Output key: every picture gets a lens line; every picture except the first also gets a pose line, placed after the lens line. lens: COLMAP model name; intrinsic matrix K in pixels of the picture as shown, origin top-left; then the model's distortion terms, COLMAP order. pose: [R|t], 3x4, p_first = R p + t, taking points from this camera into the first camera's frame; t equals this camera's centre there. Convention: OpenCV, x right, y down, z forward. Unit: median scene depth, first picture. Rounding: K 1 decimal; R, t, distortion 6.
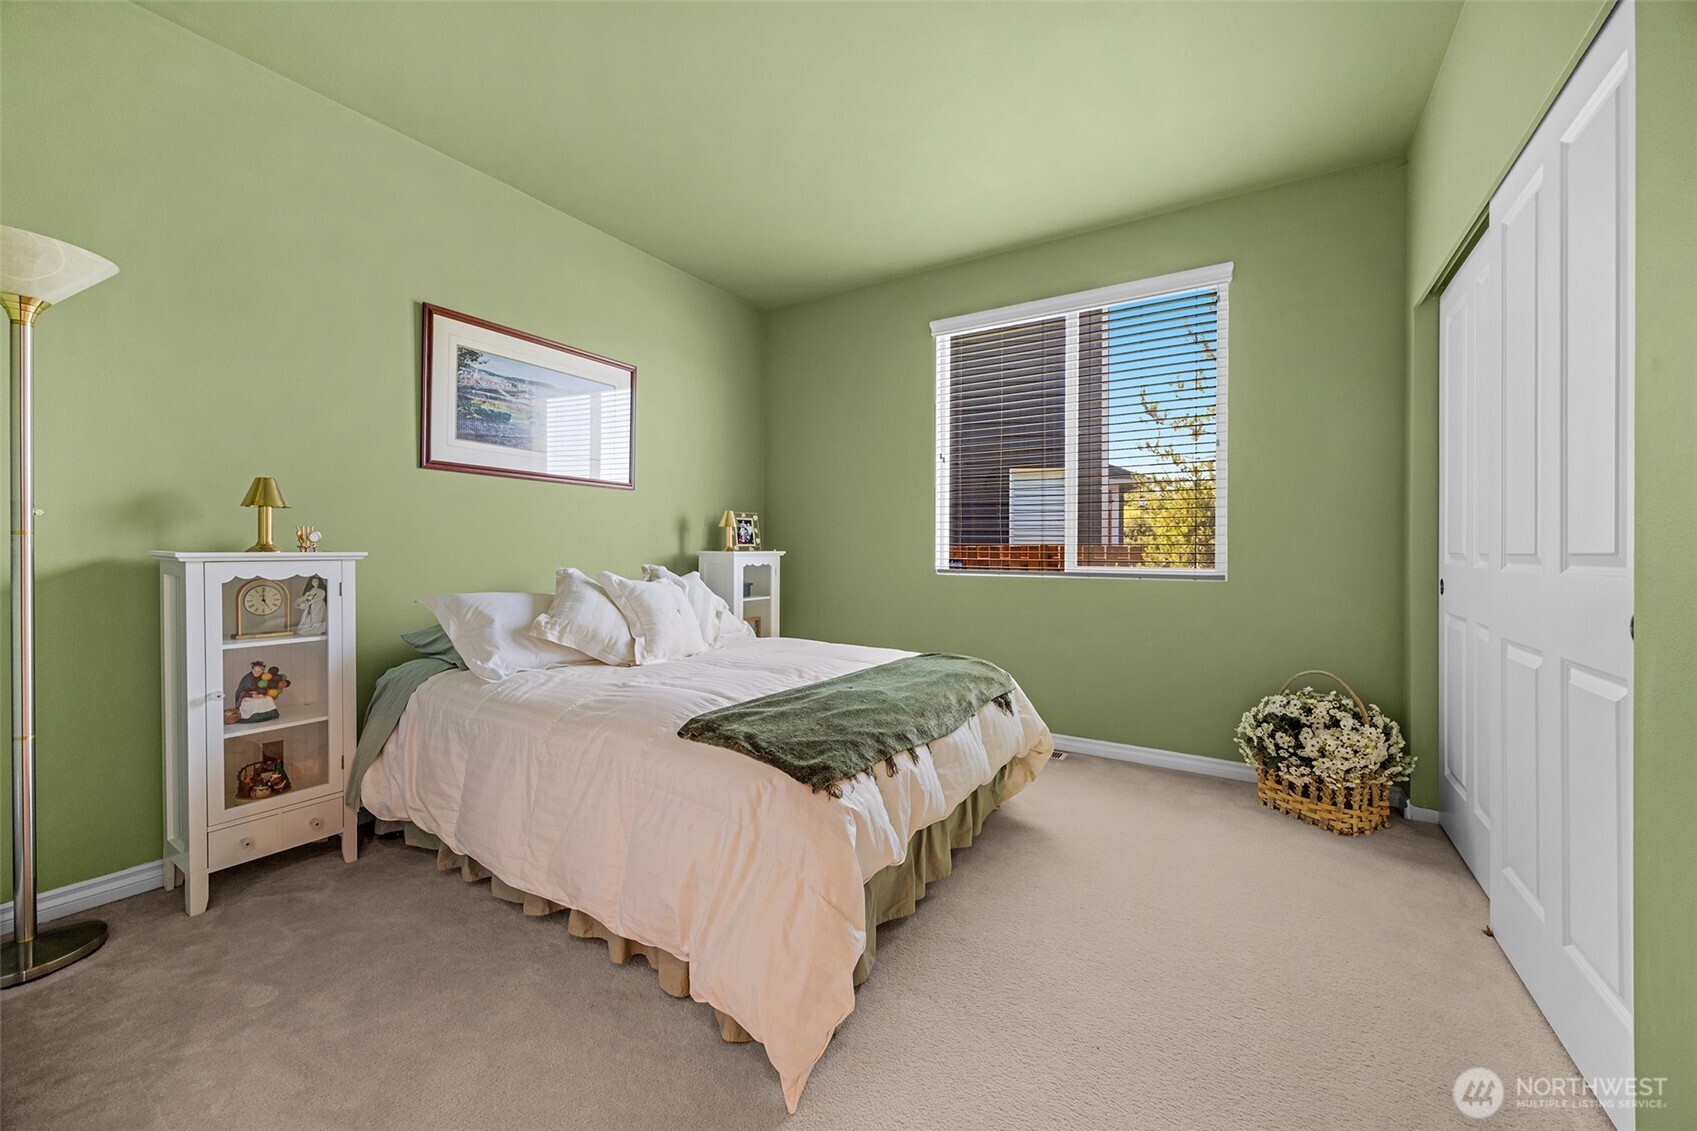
lens RADIAL K [[658.9, 0, 856.1], [0, 658.9, 564.0], [0, 0, 1]] dist [0.001879, 0.000218]
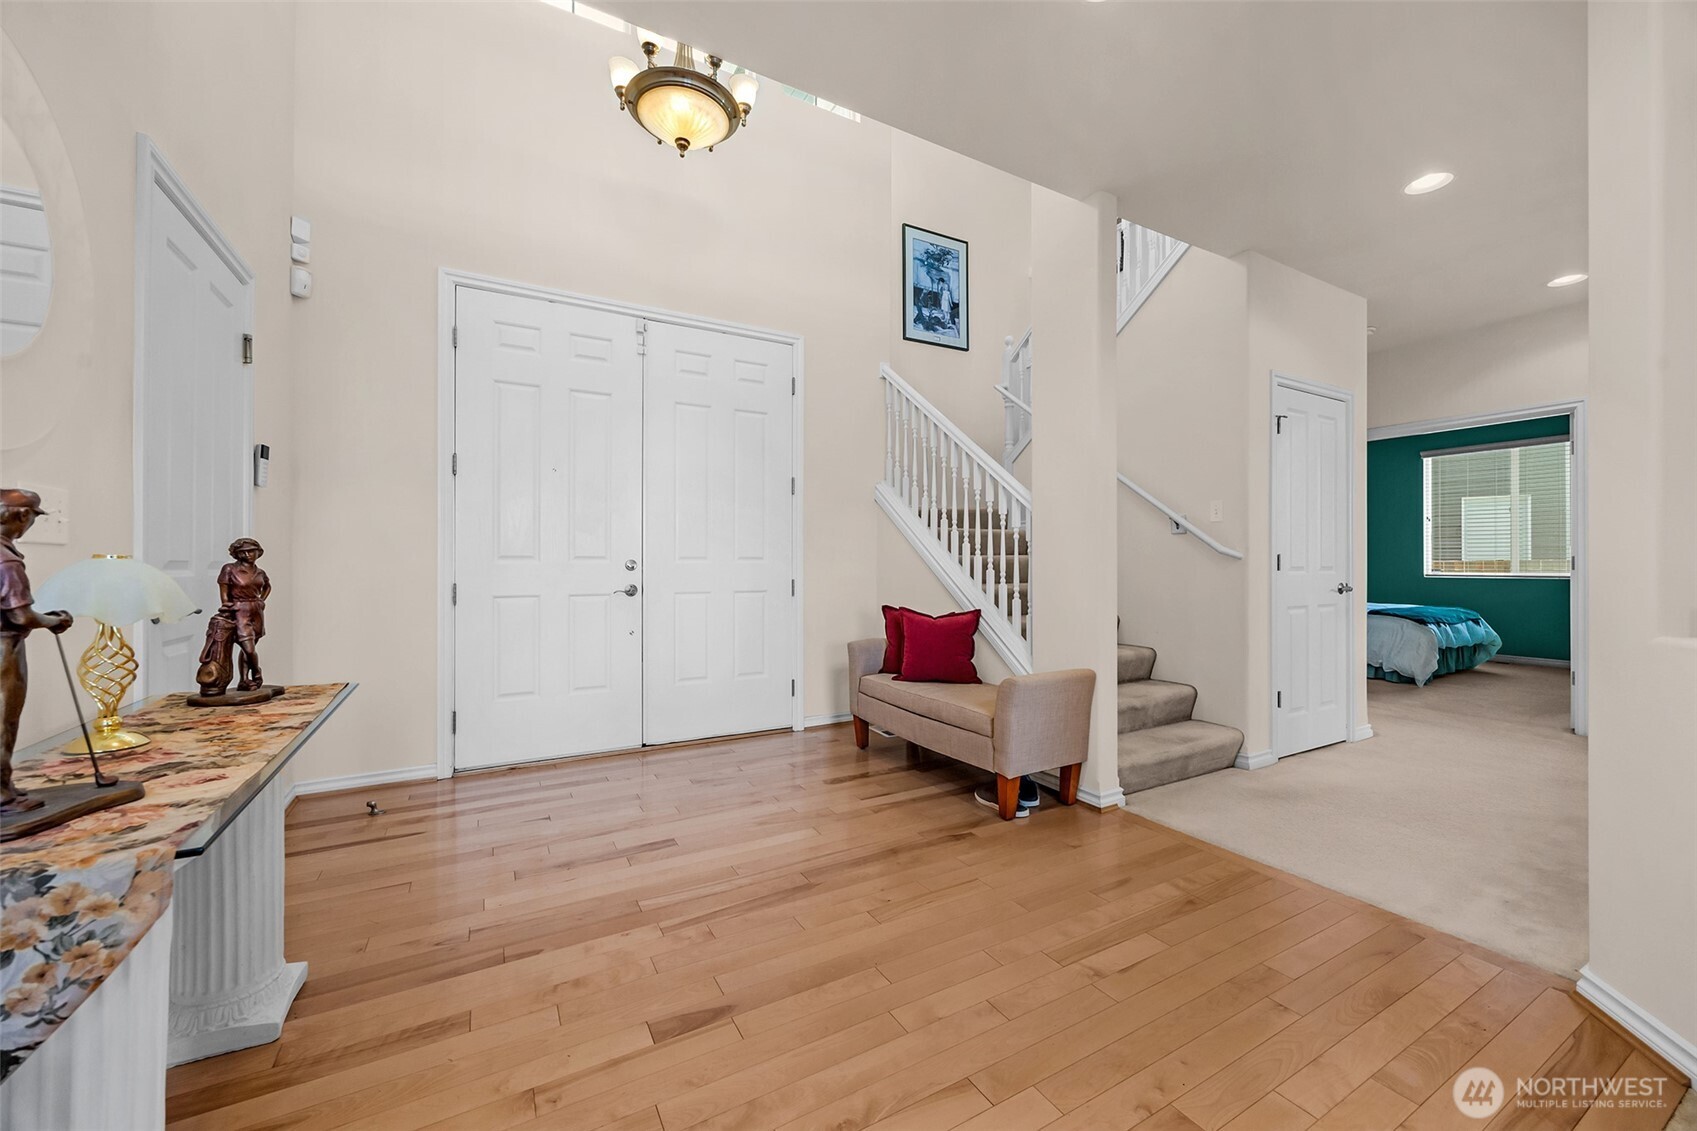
lens RADIAL K [[658.9, 0, 841.3], [0, 658.9, 565.8], [0, 0, 1]] dist [0.001879, 0.000218]
pose [[0.869518, -0.000413, -0.493900, -0.720370], [-0.002997, 0.999977, -0.006114, -0.002581], [0.493891, 0.006796, 0.869497, -2.715976]]
